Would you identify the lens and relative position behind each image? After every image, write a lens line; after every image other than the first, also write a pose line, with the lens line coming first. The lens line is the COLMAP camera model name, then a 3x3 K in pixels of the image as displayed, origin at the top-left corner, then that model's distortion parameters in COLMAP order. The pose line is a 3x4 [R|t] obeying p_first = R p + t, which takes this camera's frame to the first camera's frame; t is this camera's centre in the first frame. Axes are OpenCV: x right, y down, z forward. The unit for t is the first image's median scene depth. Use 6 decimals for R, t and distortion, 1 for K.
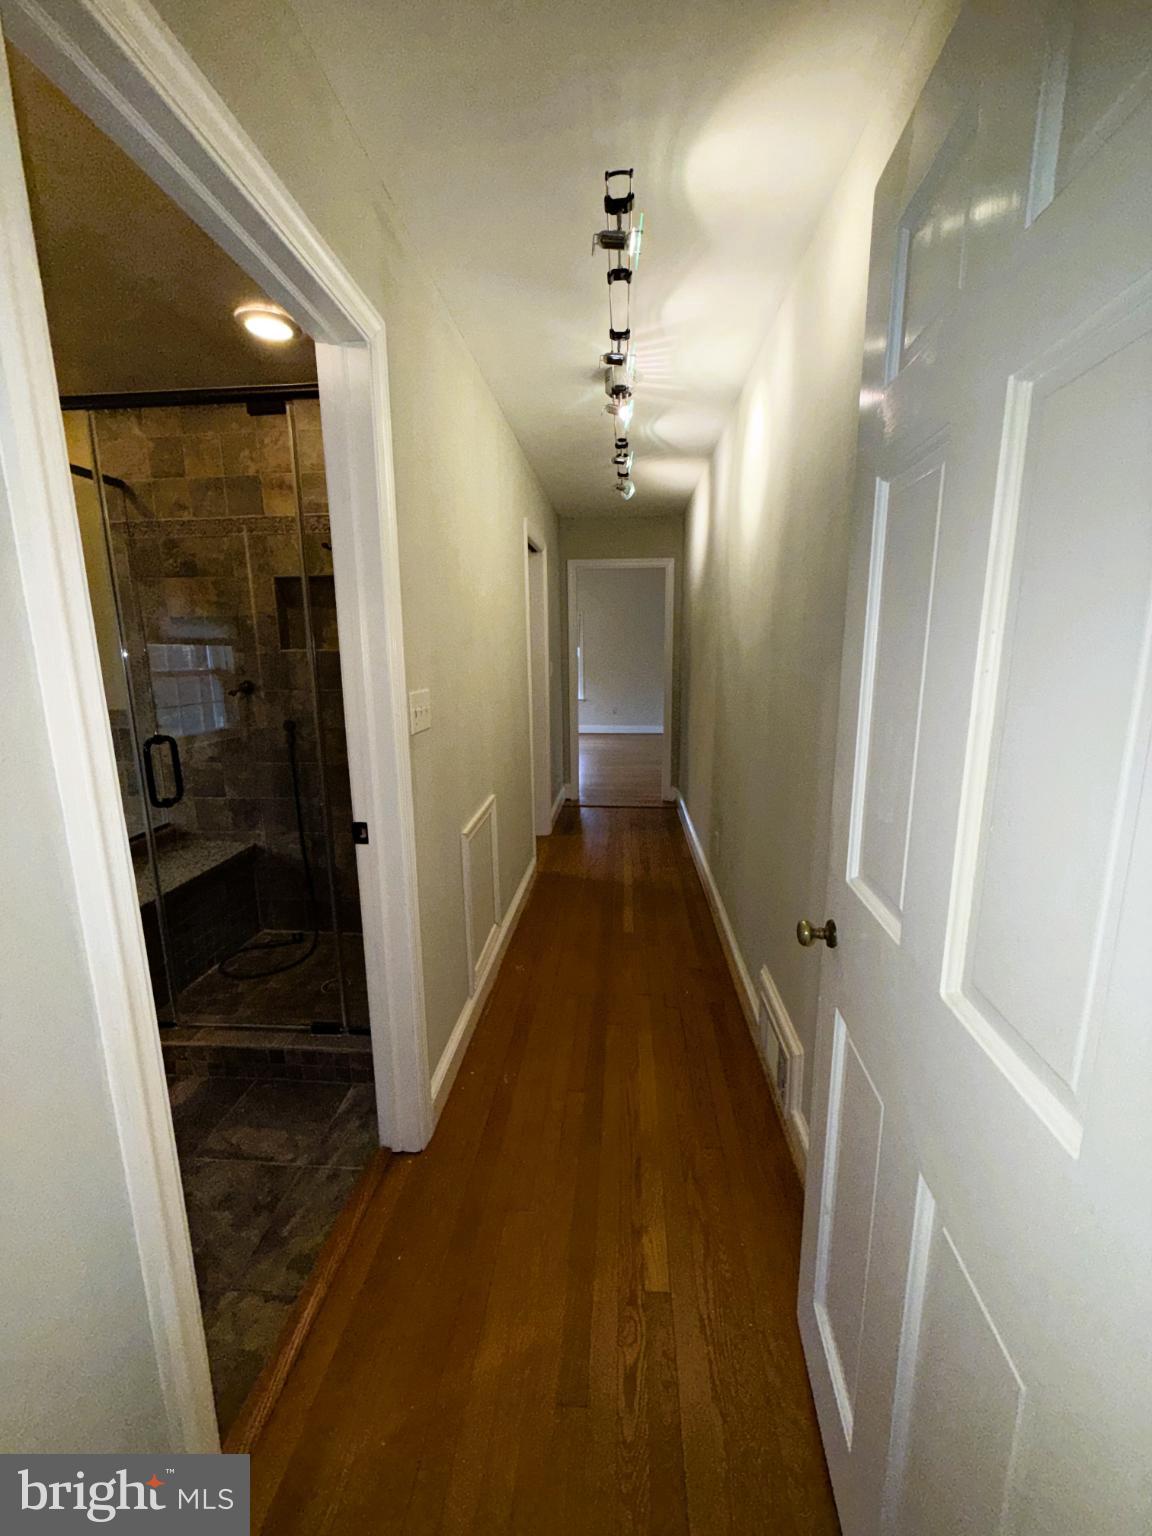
lens RADIAL K [[612.7, 0, 580.6], [0, 612.7, 762.3], [0, 0, 1]] dist [0.010151, 0.000016]
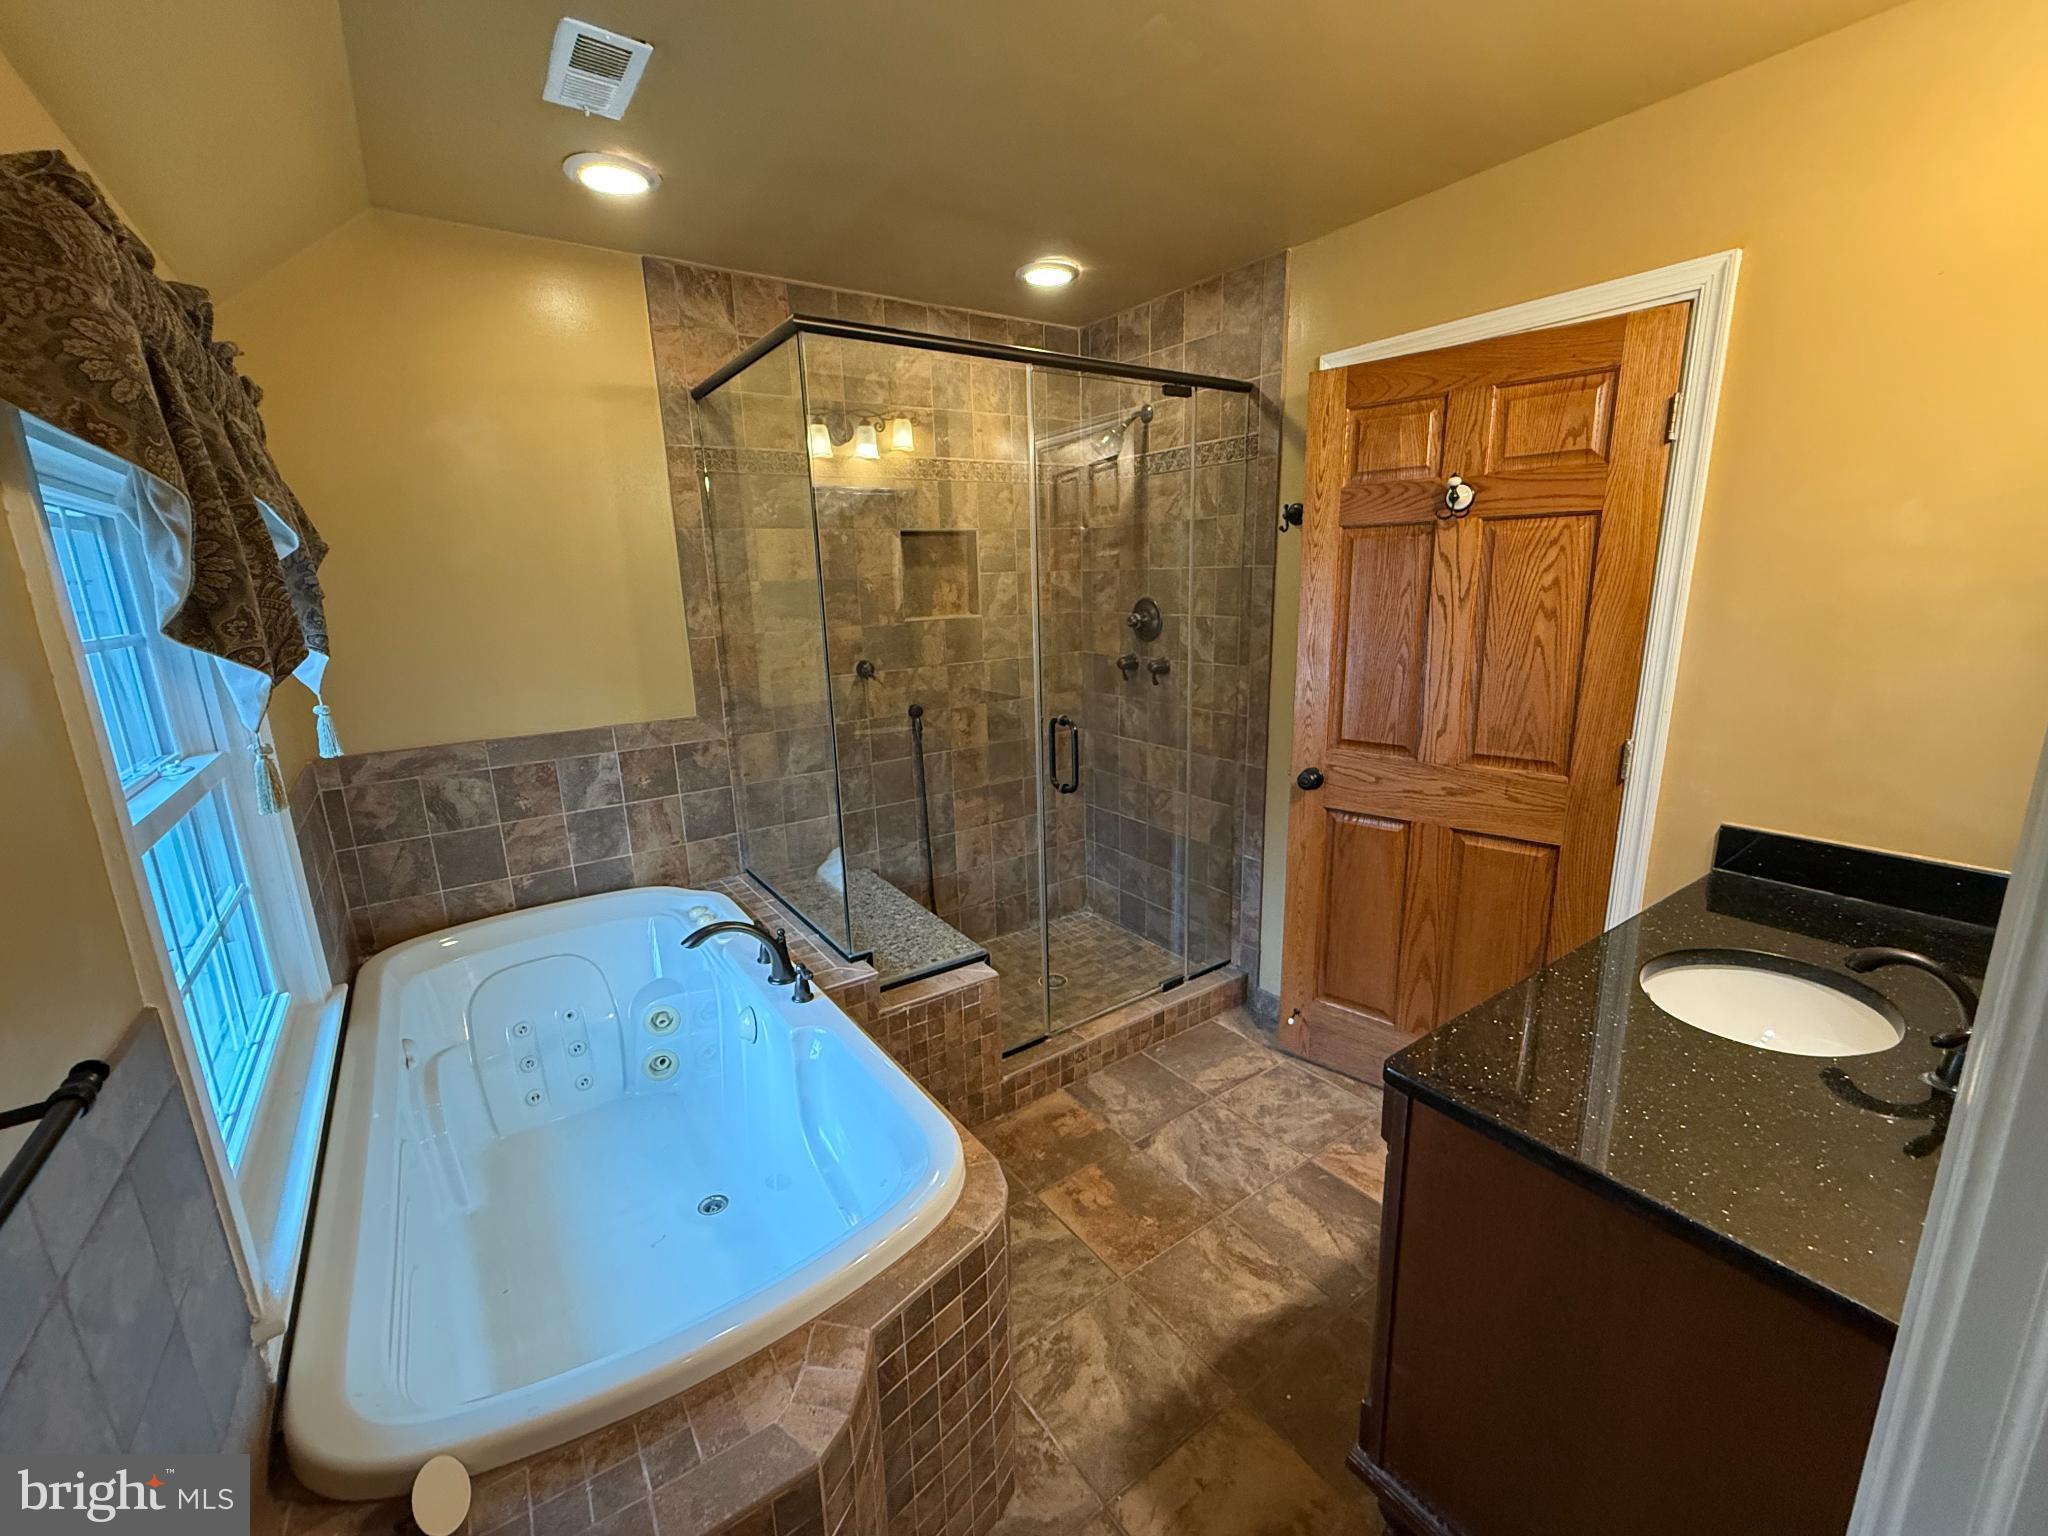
lens RADIAL K [[813.5, 0, 1018.9], [0, 813.5, 765.7], [0, 0, 1]] dist [0.000839, -0.000064]
pose [[0.772704, -0.151541, 0.616413, -1.116228], [0.134369, 0.988128, 0.074487, -0.053234], [-0.620382, 0.025270, 0.783892, 0.061329]]
